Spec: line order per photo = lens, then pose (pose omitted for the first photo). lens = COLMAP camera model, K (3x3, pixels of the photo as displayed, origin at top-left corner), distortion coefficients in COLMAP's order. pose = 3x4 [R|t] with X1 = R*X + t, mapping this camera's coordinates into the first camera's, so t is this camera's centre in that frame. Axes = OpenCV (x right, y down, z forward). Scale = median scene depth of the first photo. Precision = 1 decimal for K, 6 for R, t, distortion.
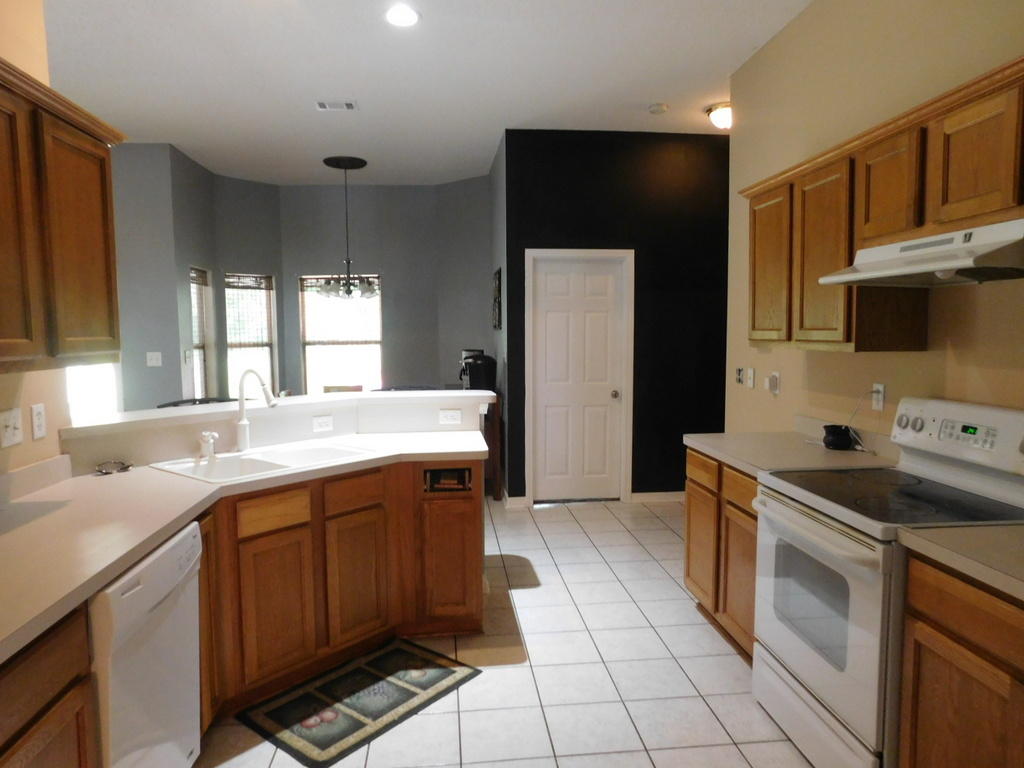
lens RADIAL K [[702.3, 0, 512.0], [0, 702.3, 384.0], [0, 0, 1]] dist [-0.077783, 0.049644]
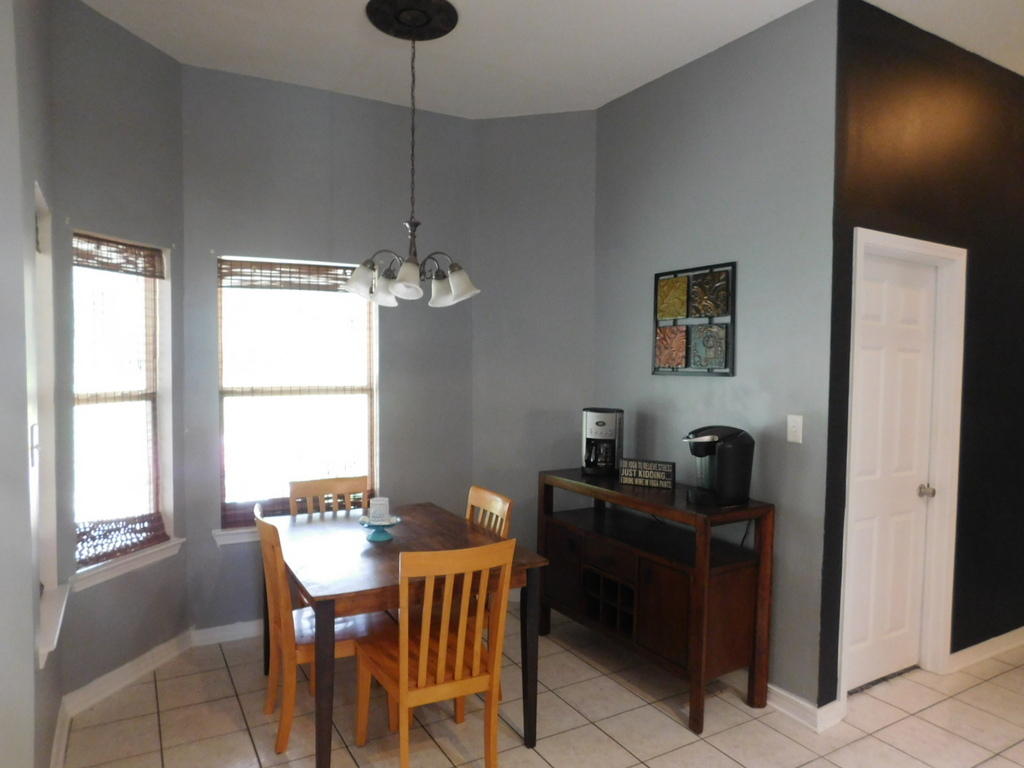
lens RADIAL K [[702.3, 0, 512.0], [0, 702.3, 384.0], [0, 0, 1]] dist [-0.077783, 0.049644]
pose [[0.913338, 0.005902, 0.407160, -0.322423], [0.009494, 0.999314, -0.035783, -0.046248], [-0.407092, 0.036548, 0.912656, 0.487940]]
